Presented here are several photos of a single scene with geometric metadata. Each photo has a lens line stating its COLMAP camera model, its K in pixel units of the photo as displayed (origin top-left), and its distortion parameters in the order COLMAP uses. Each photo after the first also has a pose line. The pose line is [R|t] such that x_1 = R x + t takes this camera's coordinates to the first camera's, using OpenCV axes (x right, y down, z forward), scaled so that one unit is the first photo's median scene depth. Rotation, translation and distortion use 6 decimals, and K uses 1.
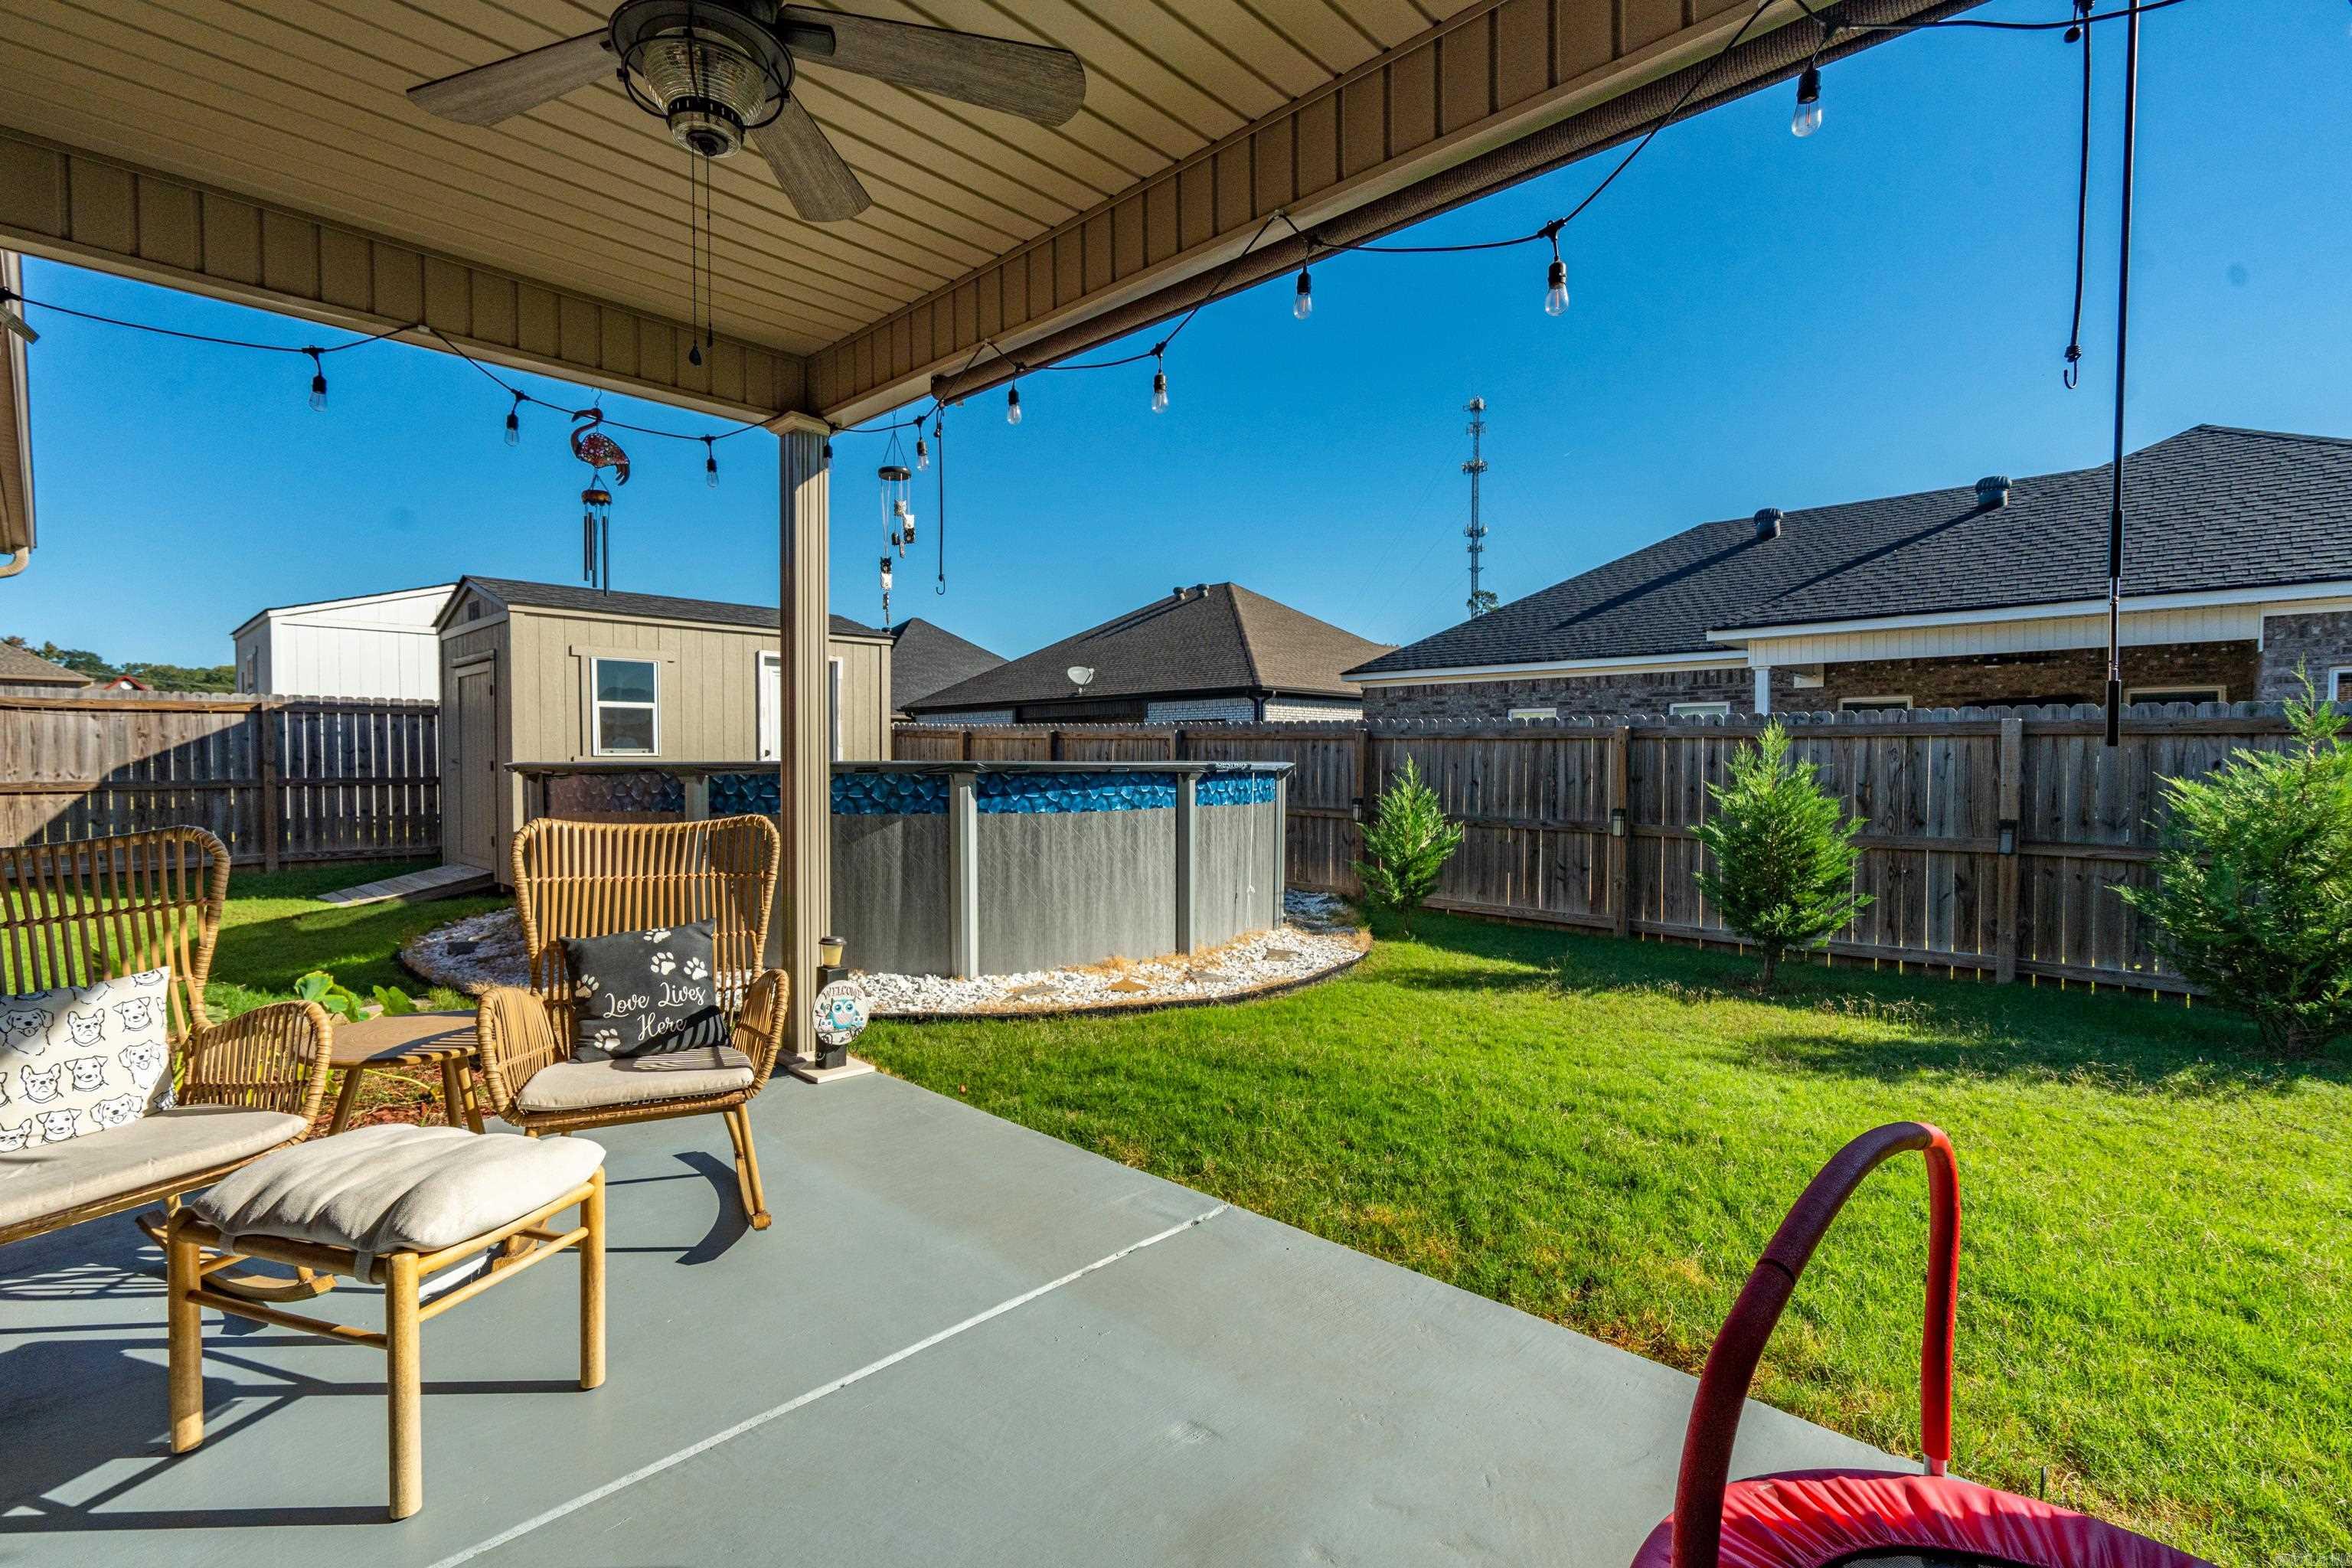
lens RADIAL K [[1066.9, 0, 1170.3], [0, 1066.9, 786.3], [0, 0, 1]] dist [0.000087, 0.000487]
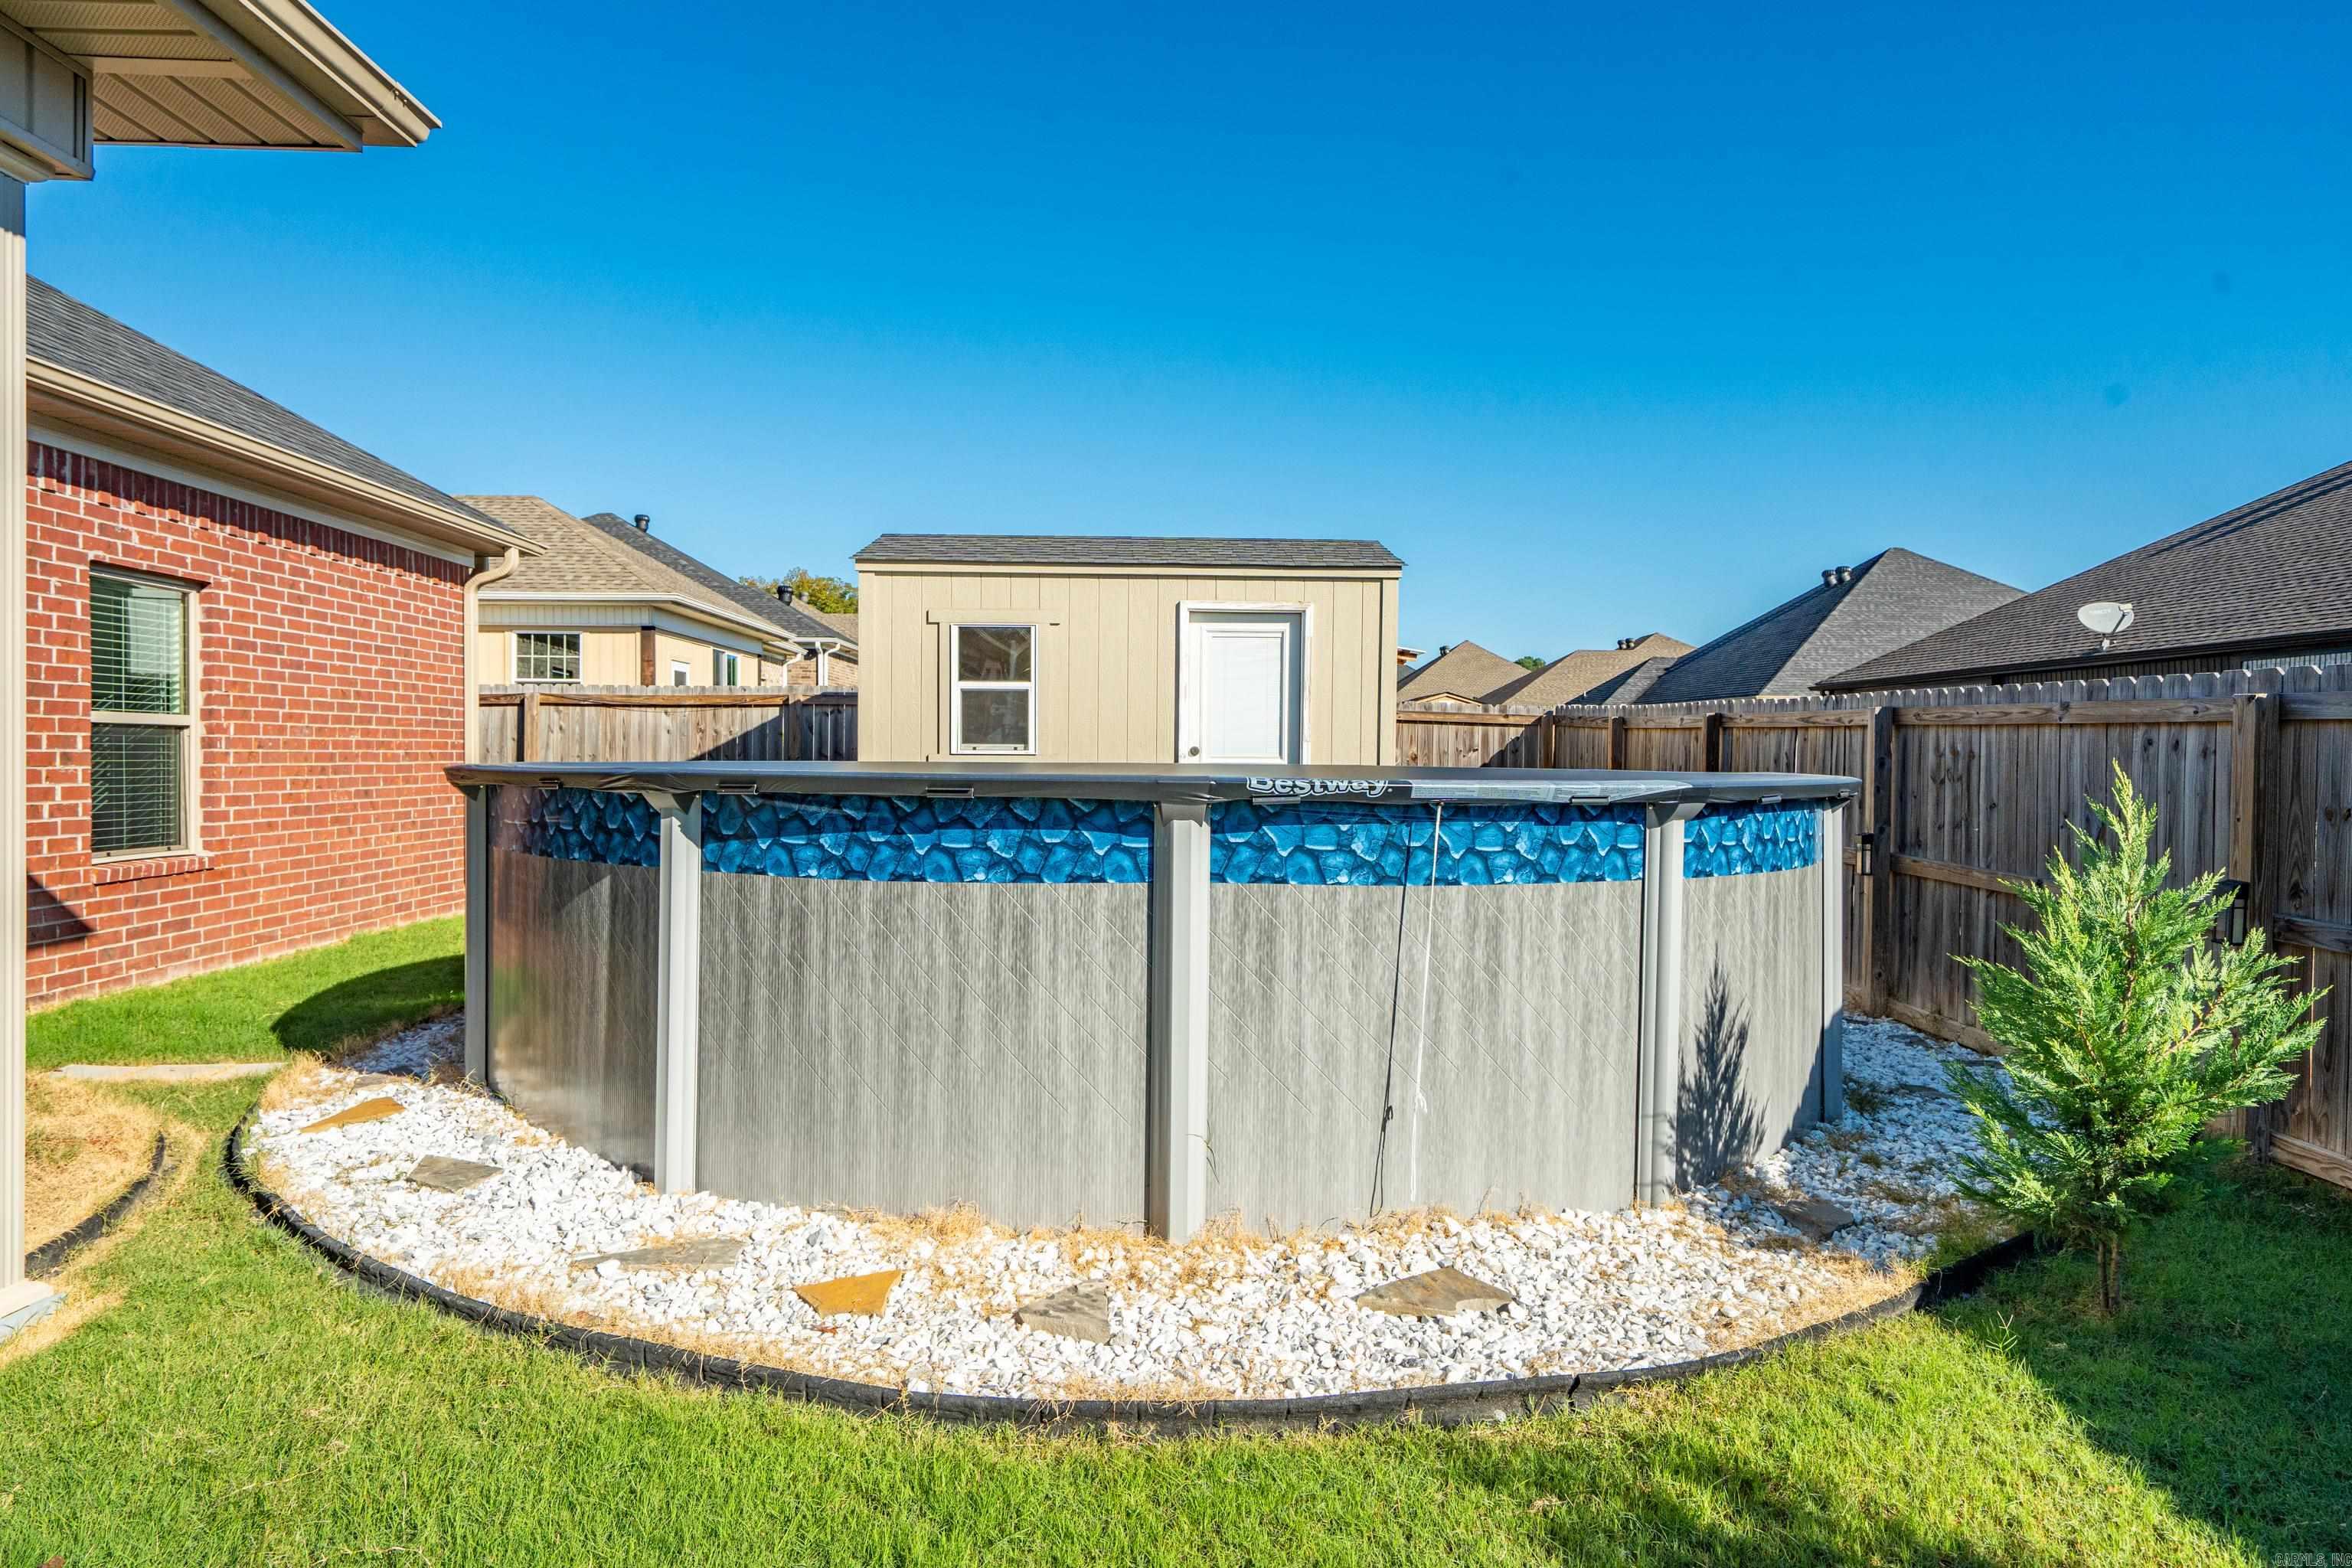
lens RADIAL K [[1396.3, 0, 1176.0], [0, 1396.3, 784.0], [0, 0, 1]] dist [0.009853, 0.002678]
pose [[0.711818, 0.020726, -0.702058, 0.266326], [-0.026794, 0.999638, 0.002345, -0.014111], [0.701852, 0.017142, 0.712116, 0.407255]]
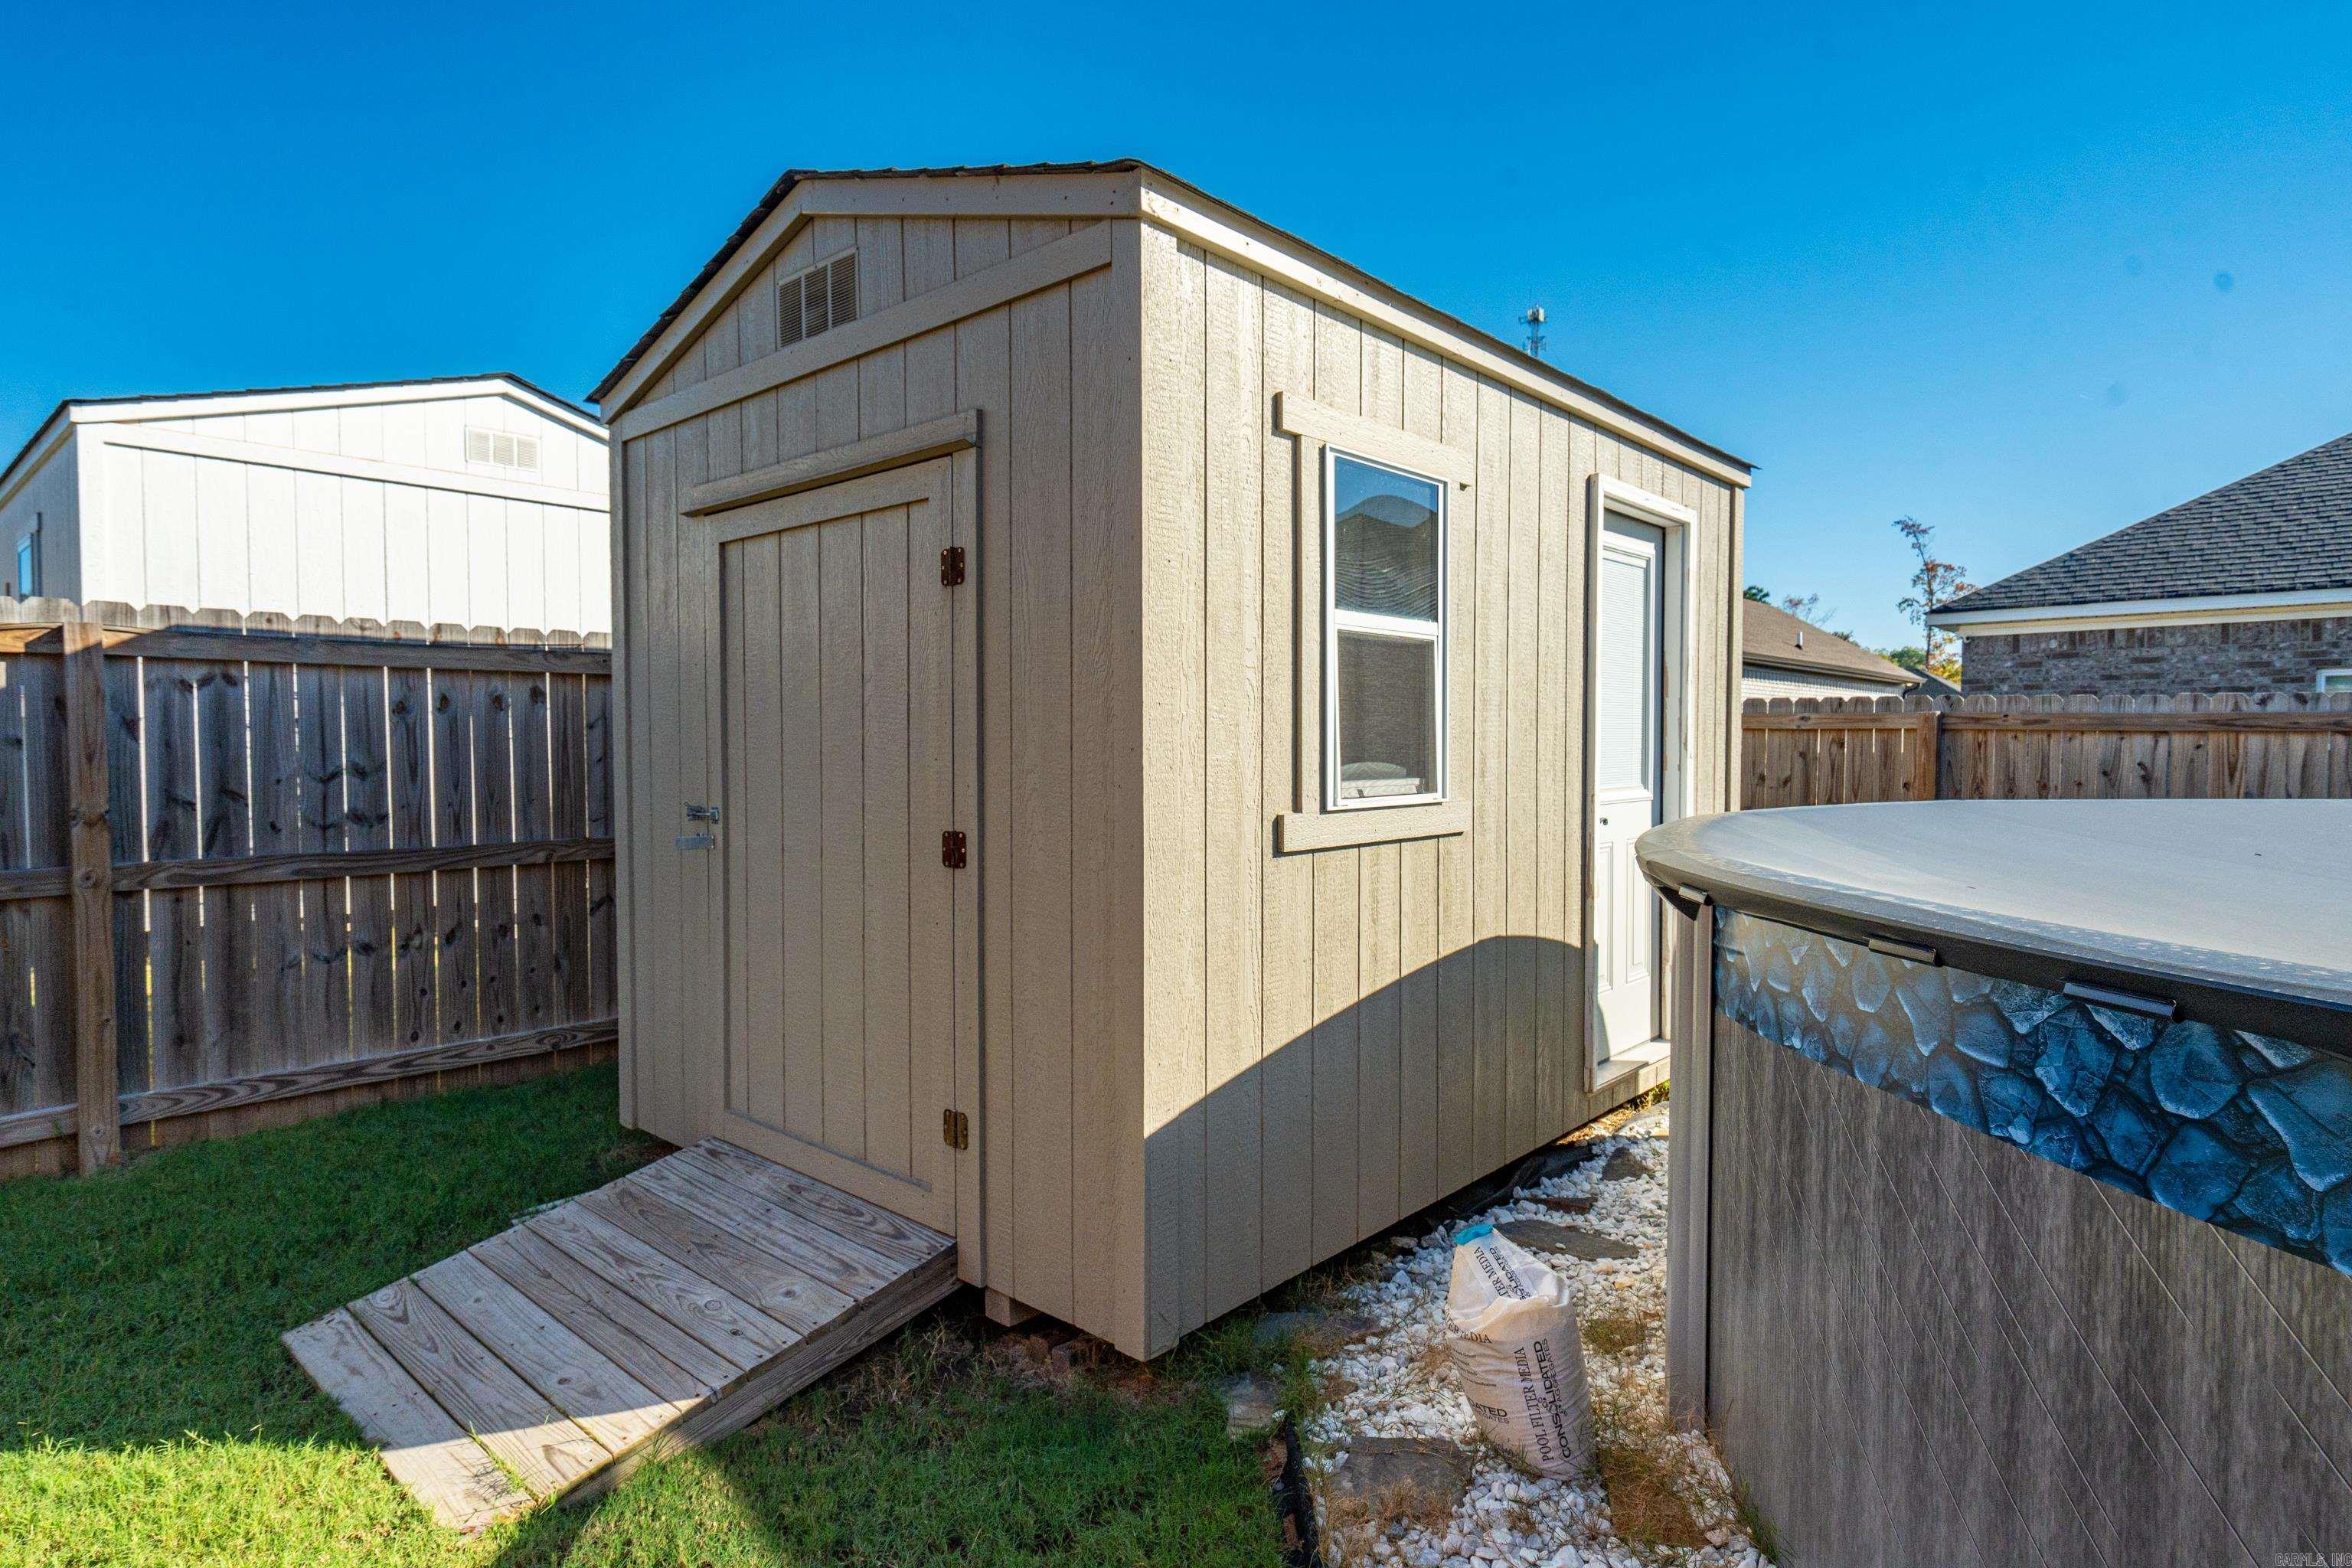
lens RADIAL K [[1251.9, 0, 1167.3], [0, 1251.9, 780.2], [0, 0, 1]] dist [0.001881, 0.000417]
pose [[0.999837, -0.001852, 0.017967, -0.584266], [0.001737, 0.999978, 0.006387, -0.038747], [-0.017979, -0.006355, 0.999818, 0.684706]]
